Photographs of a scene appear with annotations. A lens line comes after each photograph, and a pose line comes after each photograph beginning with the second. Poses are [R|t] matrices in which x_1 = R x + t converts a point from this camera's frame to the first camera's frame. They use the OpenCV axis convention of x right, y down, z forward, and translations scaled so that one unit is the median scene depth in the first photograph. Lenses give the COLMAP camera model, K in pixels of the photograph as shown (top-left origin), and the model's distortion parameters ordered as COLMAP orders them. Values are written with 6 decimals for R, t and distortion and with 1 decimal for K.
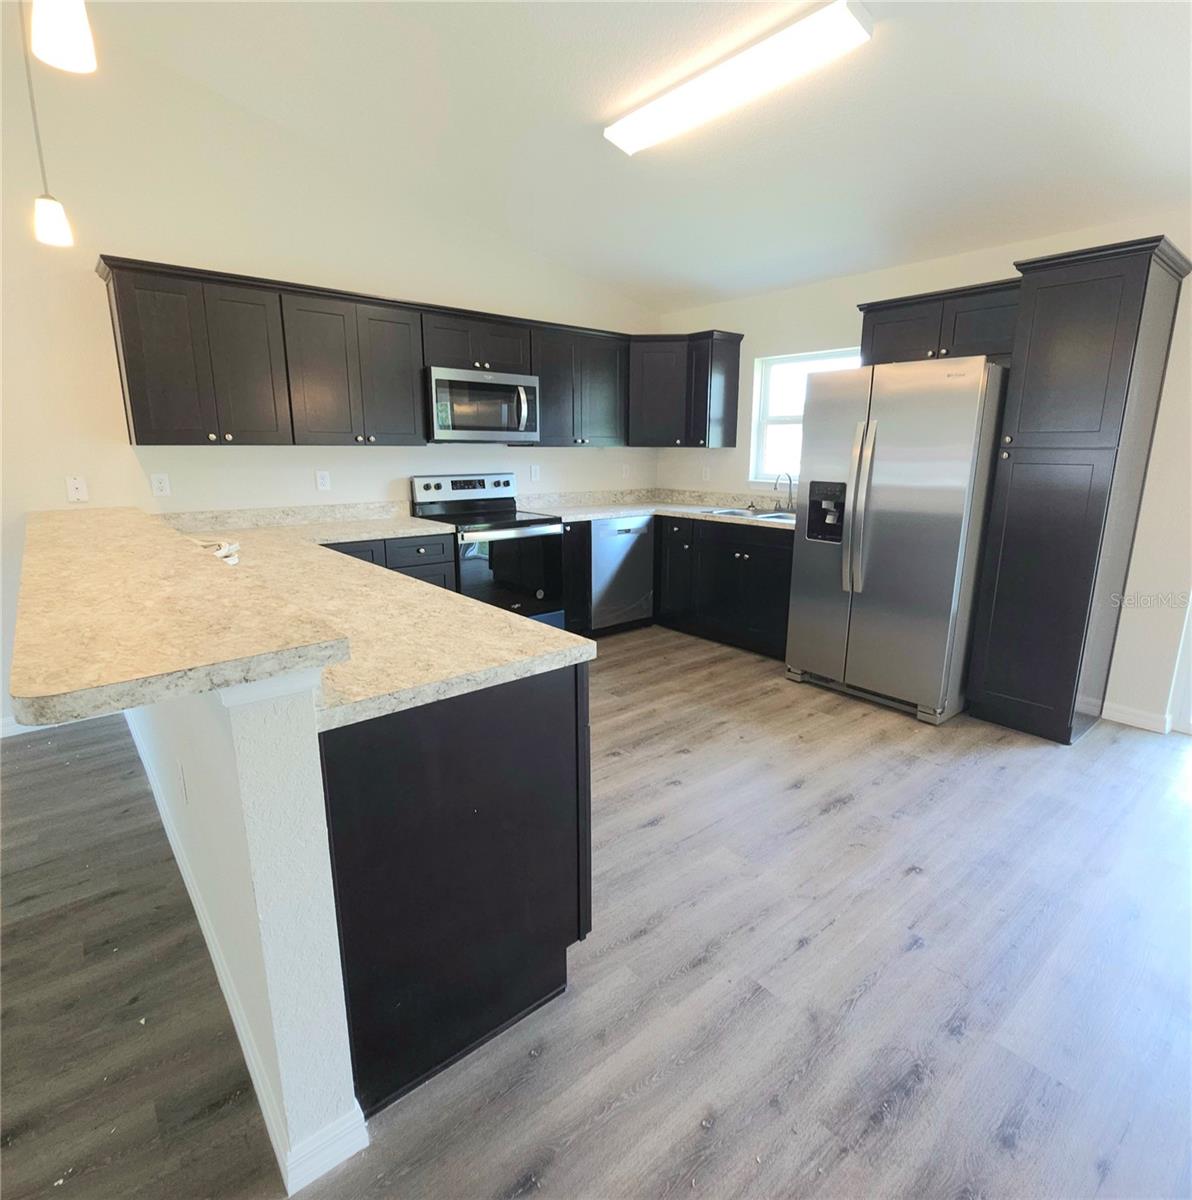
lens RADIAL K [[651.4, 0, 595.5], [0, 651.4, 599.7], [0, 0, 1]] dist [0.023486, 0.000269]
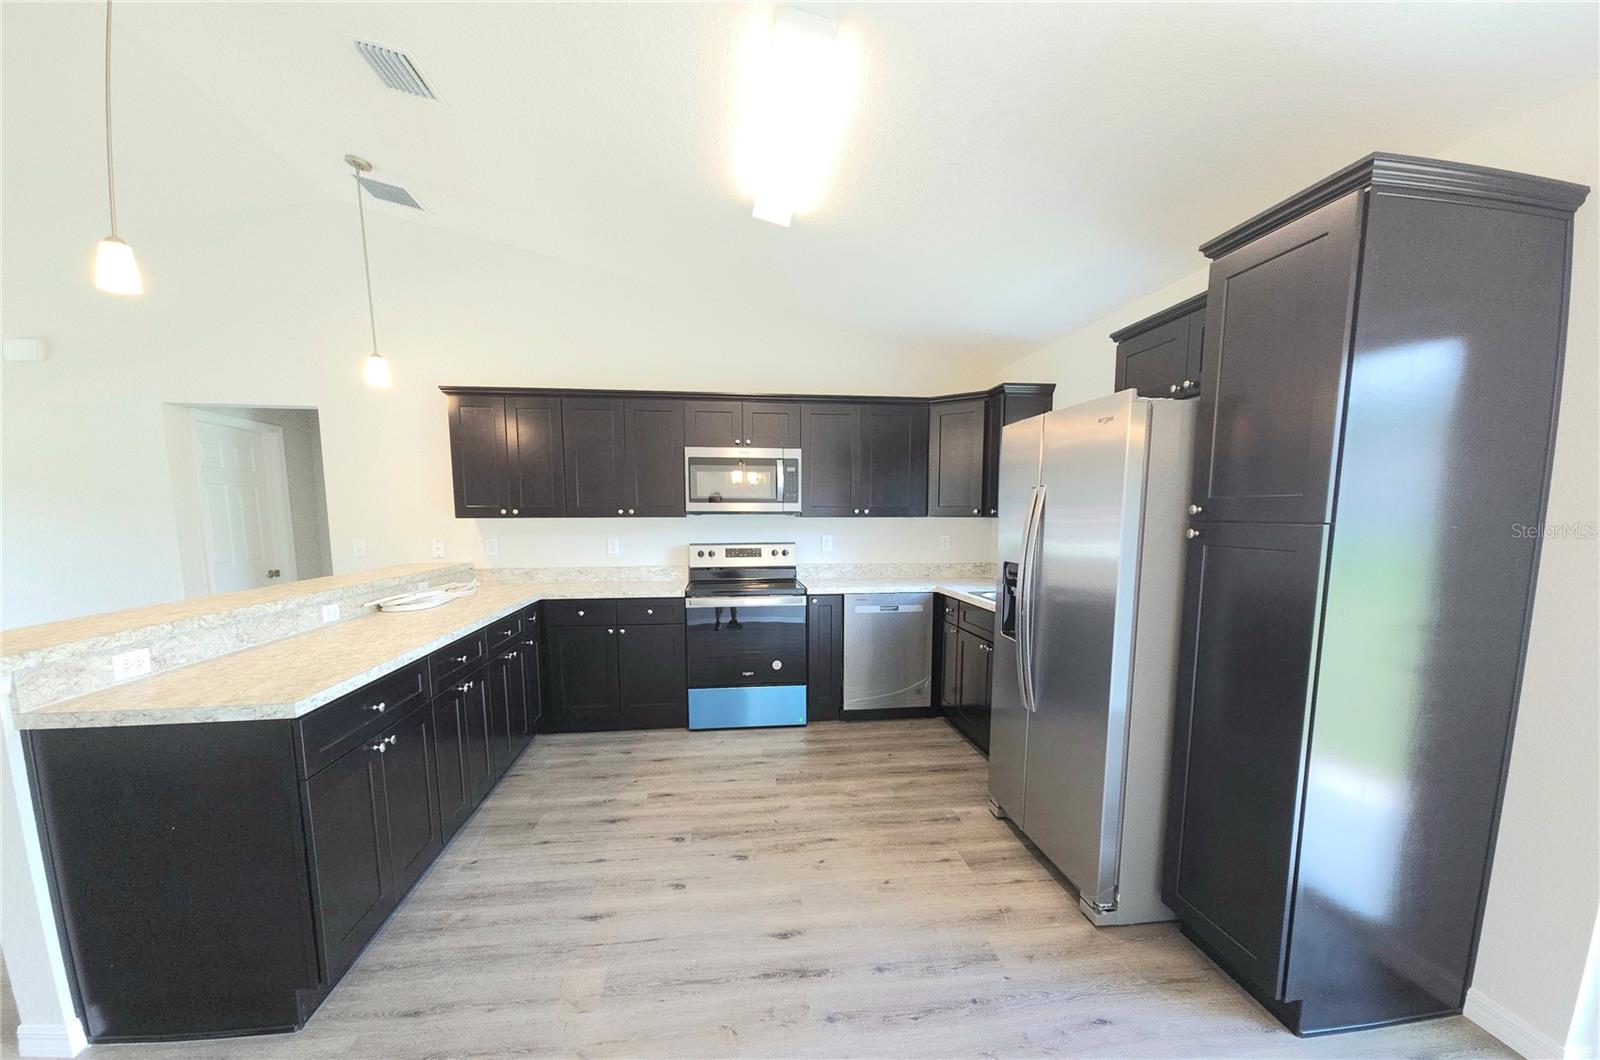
lens RADIAL K [[636.5, 0, 794.6], [0, 636.5, 607.3], [0, 0, 1]] dist [0.000116, -0.000025]
pose [[0.844069, 0.072307, -0.531338, 0.490771], [-0.119842, 0.991241, -0.055485, -0.048959], [0.522672, 0.110510, 0.845341, 0.214467]]
